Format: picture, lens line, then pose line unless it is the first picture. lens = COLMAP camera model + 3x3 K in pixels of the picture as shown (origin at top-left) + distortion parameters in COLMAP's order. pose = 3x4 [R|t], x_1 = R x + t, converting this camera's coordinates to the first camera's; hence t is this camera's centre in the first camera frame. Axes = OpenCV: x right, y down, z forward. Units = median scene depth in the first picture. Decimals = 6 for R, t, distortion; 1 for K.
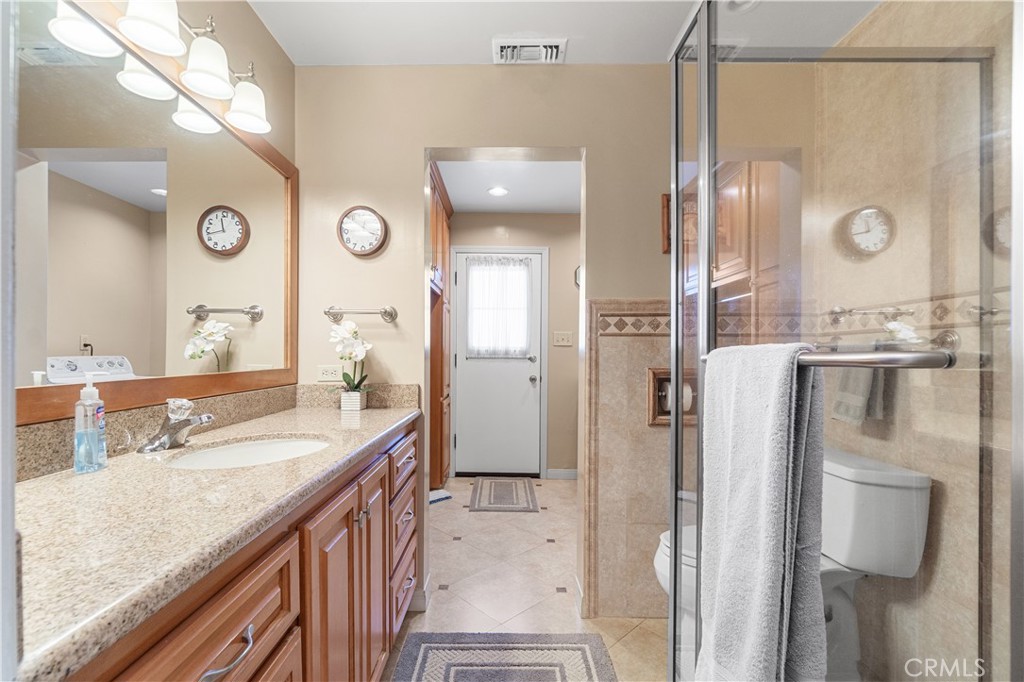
lens RADIAL K [[459.6, 0, 501.9], [0, 459.6, 357.8], [0, 0, 1]] dist [-0.002526, -0.000068]
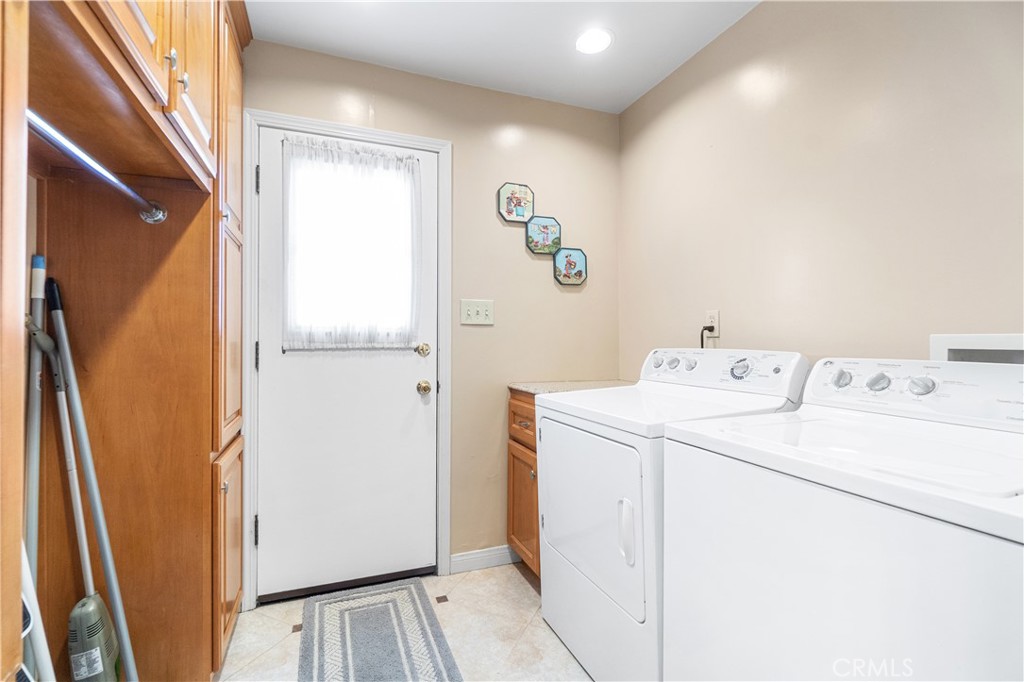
lens RADIAL K [[459.6, 0, 507.9], [0, 459.6, 336.9], [0, 0, 1]] dist [-0.002526, -0.000068]
pose [[0.928178, -0.003296, 0.372121, -0.038077], [0.009105, 0.999863, -0.013855, -0.003964], [-0.372024, 0.016248, 0.928081, 0.476069]]
